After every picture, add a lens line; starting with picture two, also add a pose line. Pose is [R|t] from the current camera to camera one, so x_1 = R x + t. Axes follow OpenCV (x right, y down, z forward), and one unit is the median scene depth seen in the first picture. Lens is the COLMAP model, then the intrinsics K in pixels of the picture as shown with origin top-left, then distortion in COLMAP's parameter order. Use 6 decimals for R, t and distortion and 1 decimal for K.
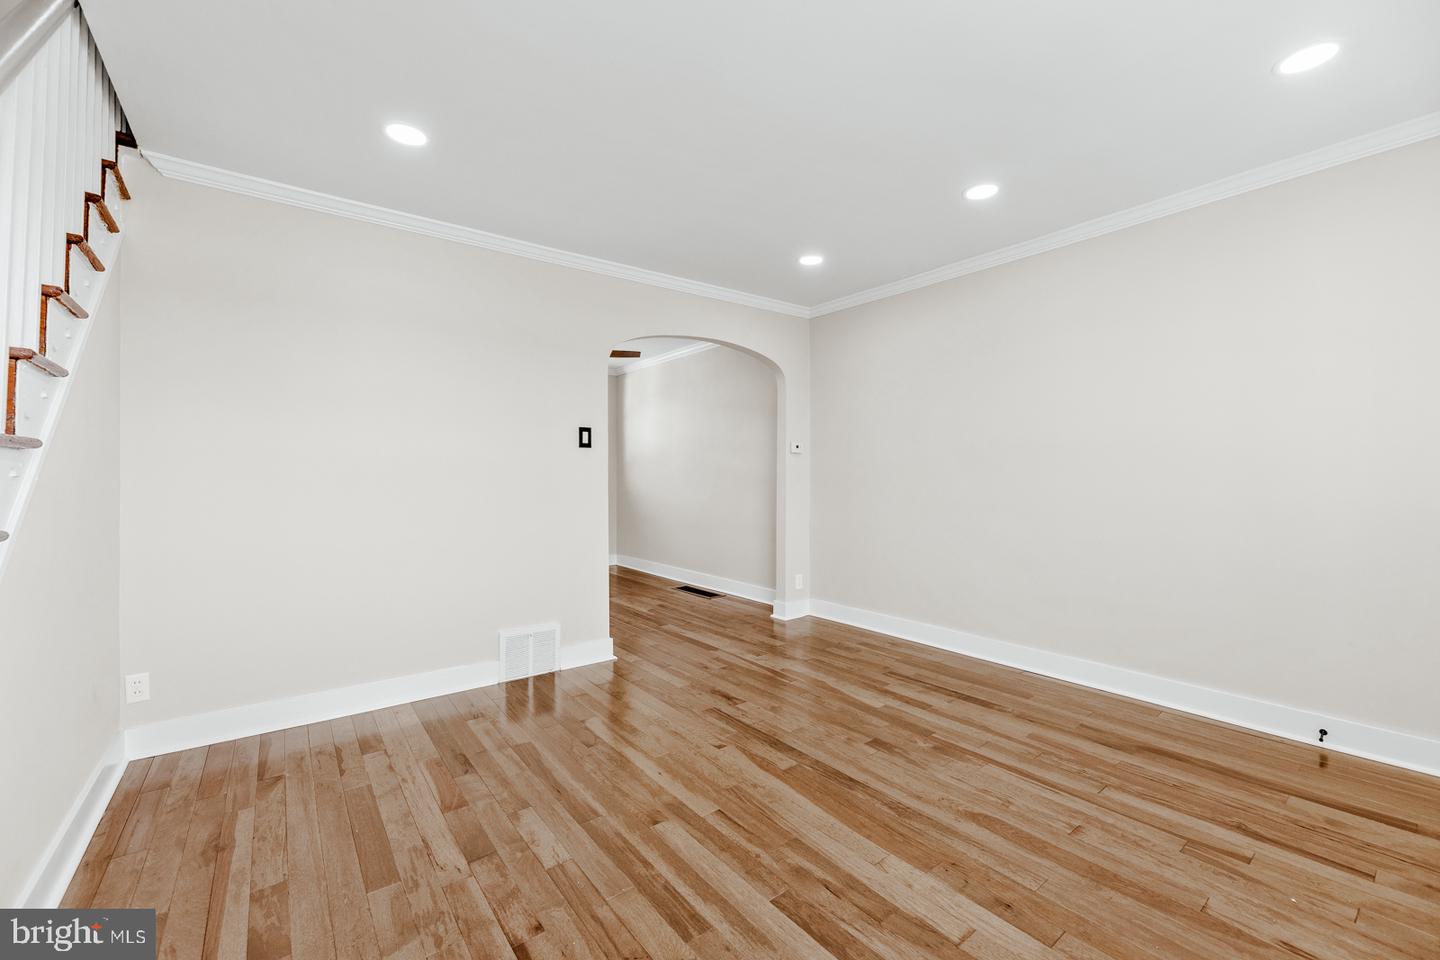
lens RADIAL K [[593.9, 0, 724.9], [0, 593.9, 457.3], [0, 0, 1]] dist [-0.001606, -0.000349]
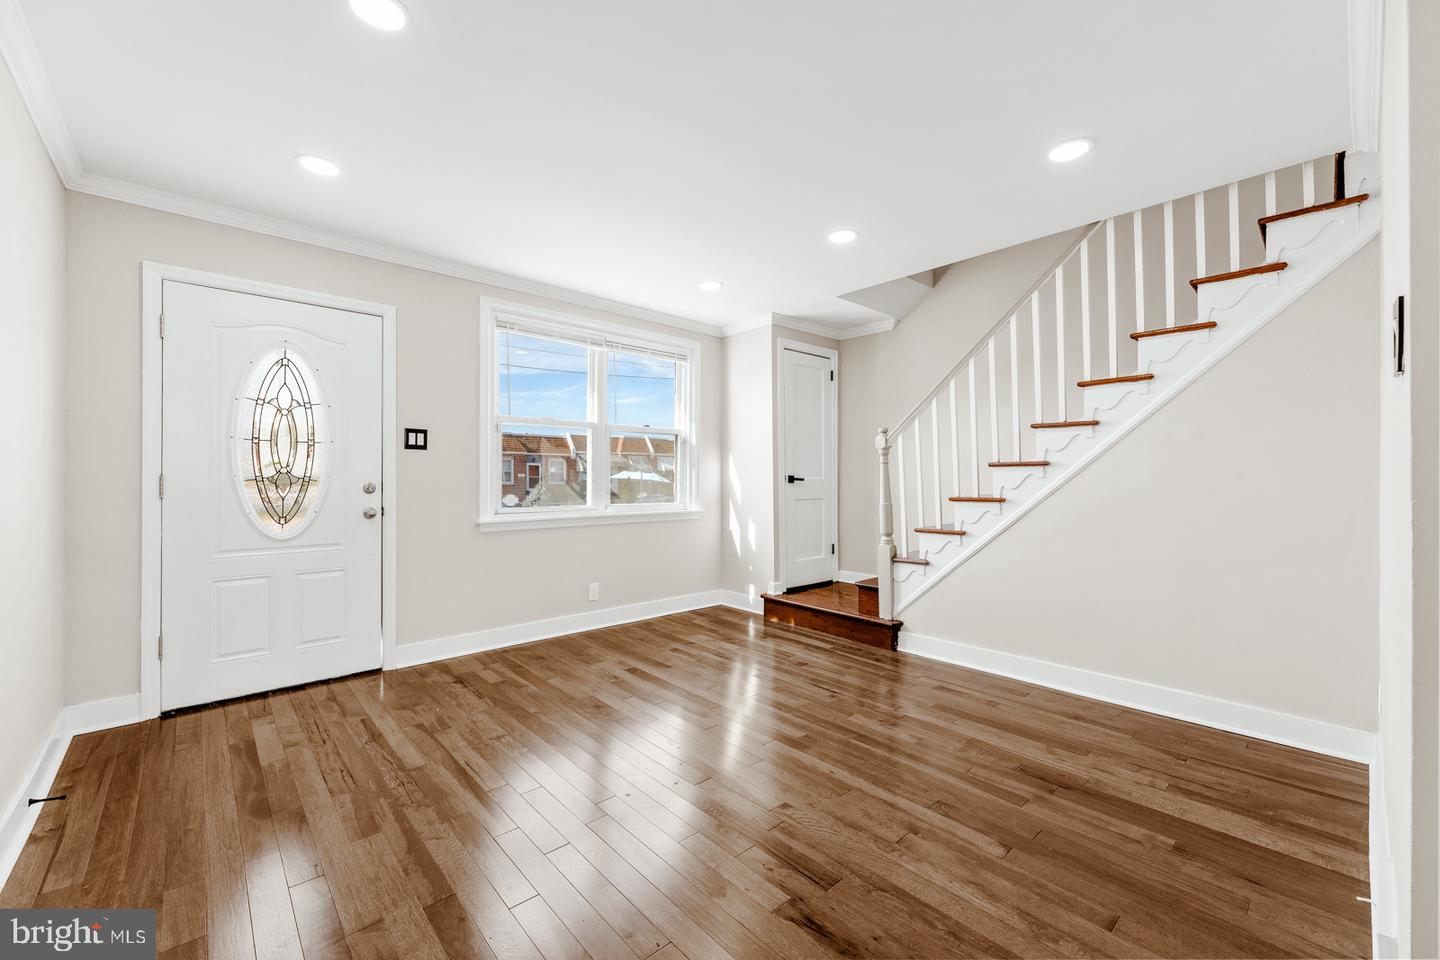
lens RADIAL K [[568.2, 0, 718.2], [0, 568.2, 470.7], [0, 0, 1]] dist [0.000045, -0.000039]
pose [[-0.996460, 0.000532, -0.084062, 0.152610], [0.004193, 0.999050, -0.043378, 0.055708], [0.083959, -0.043577, -0.995516, 1.818360]]
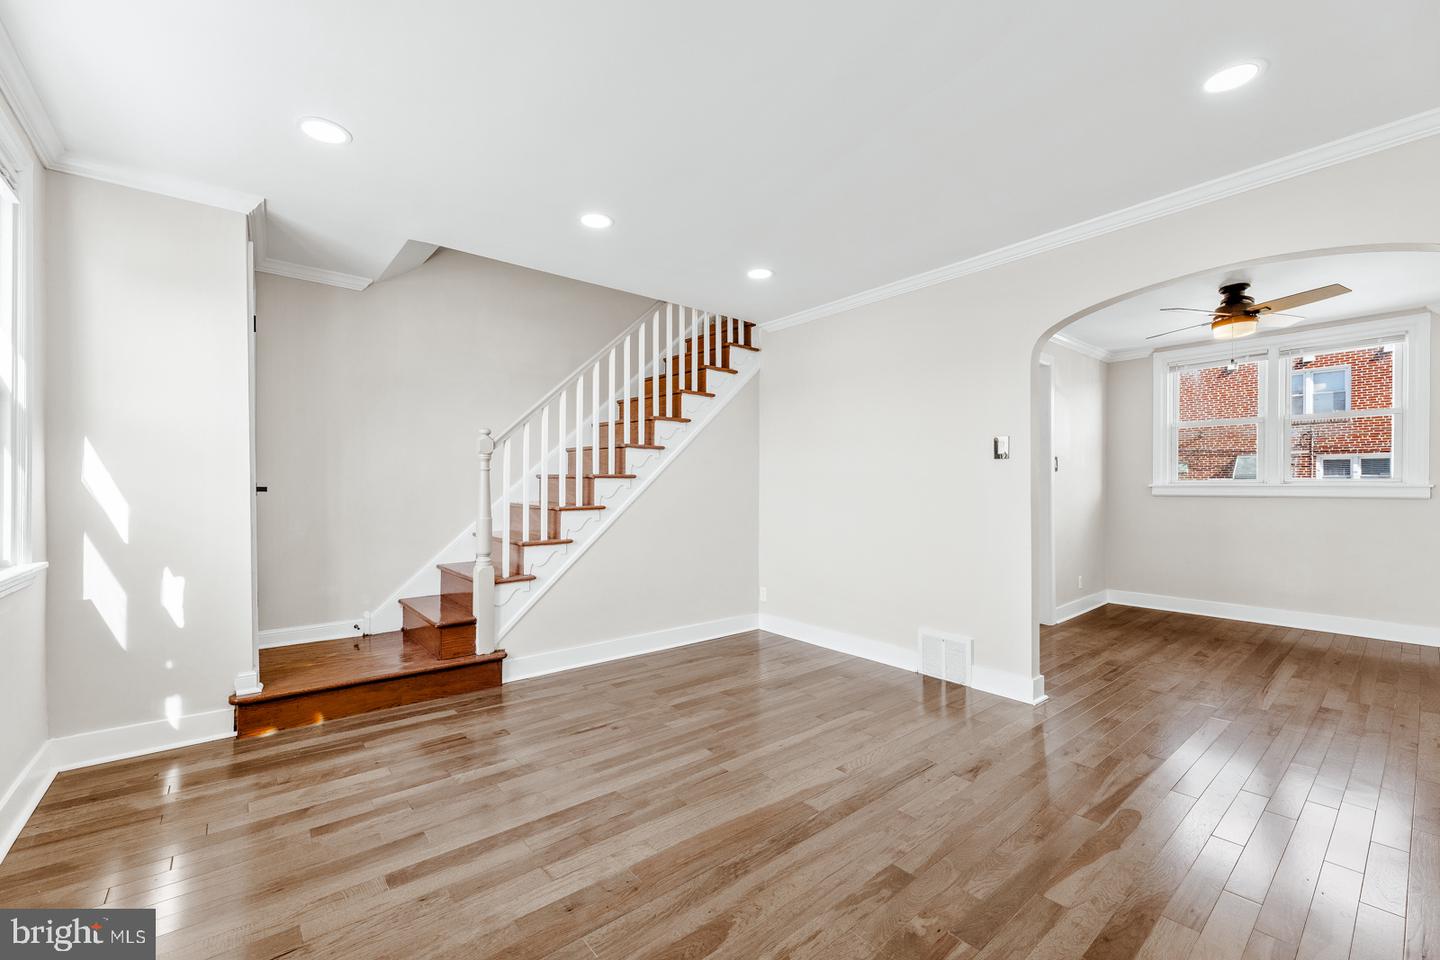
lens RADIAL K [[584.6, 0, 720.0], [0, 584.6, 480.0], [0, 0, 1]] dist [0.003969, 0.000301]
pose [[0.031949, -0.009025, -0.999449, 0.957010], [0.026853, 0.999606, -0.008168, 0.016777], [0.999129, -0.026577, 0.032179, 0.791089]]
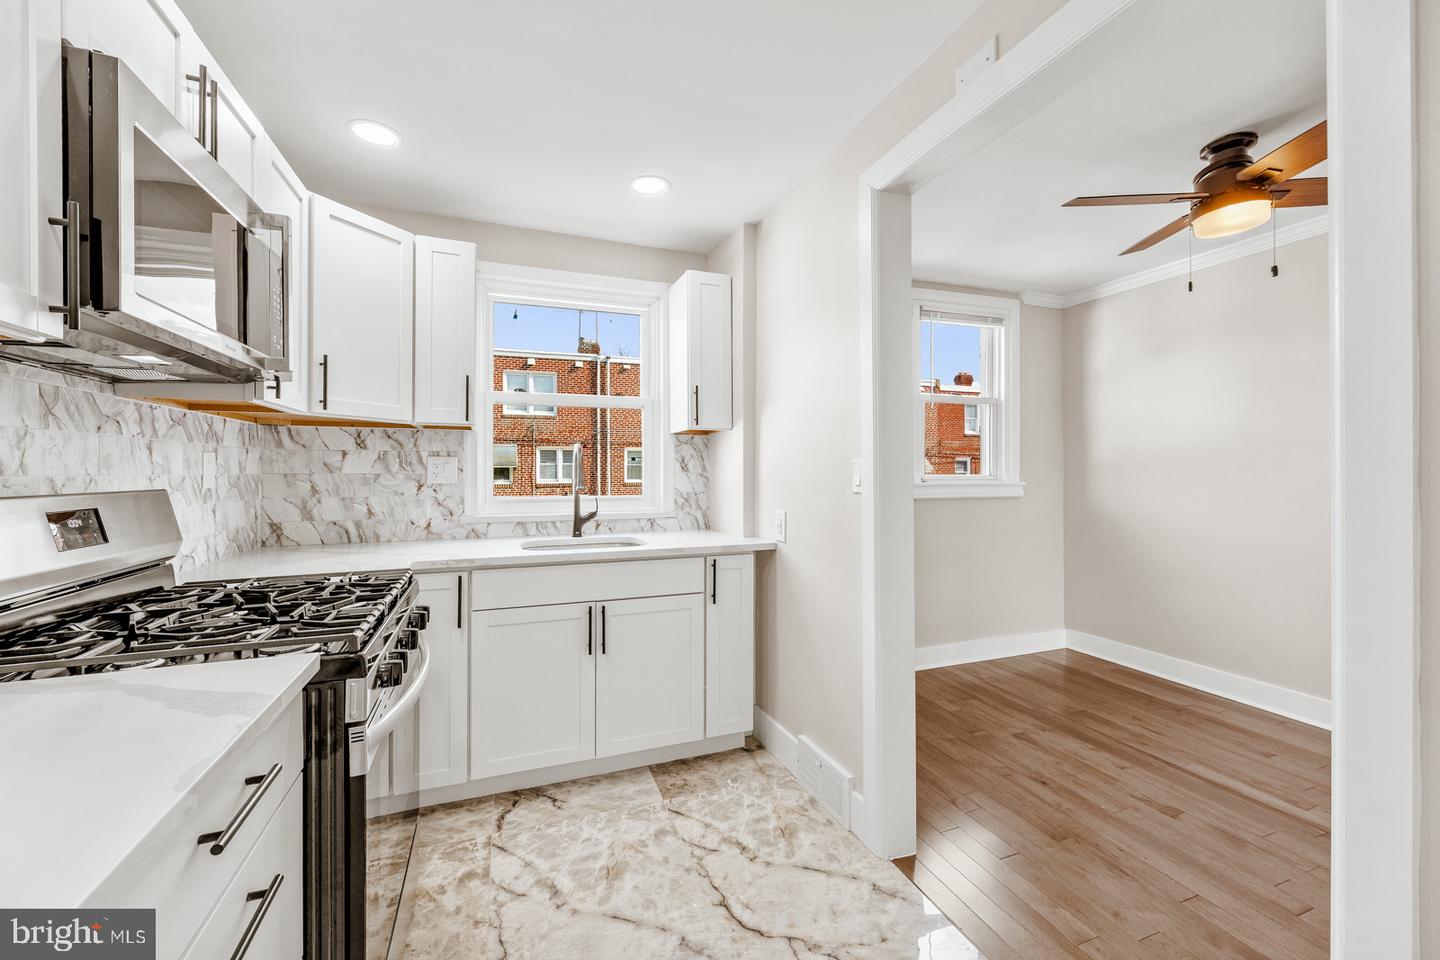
lens RADIAL K [[568.2, 0, 718.2], [0, 568.2, 470.7], [0, 0, 1]] dist [0.000045, -0.000039]
pose [[0.958211, -0.000243, -0.286062, -1.014451], [0.009499, 0.999475, 0.030970, -0.016088], [0.285905, -0.032393, 0.957710, 1.169861]]
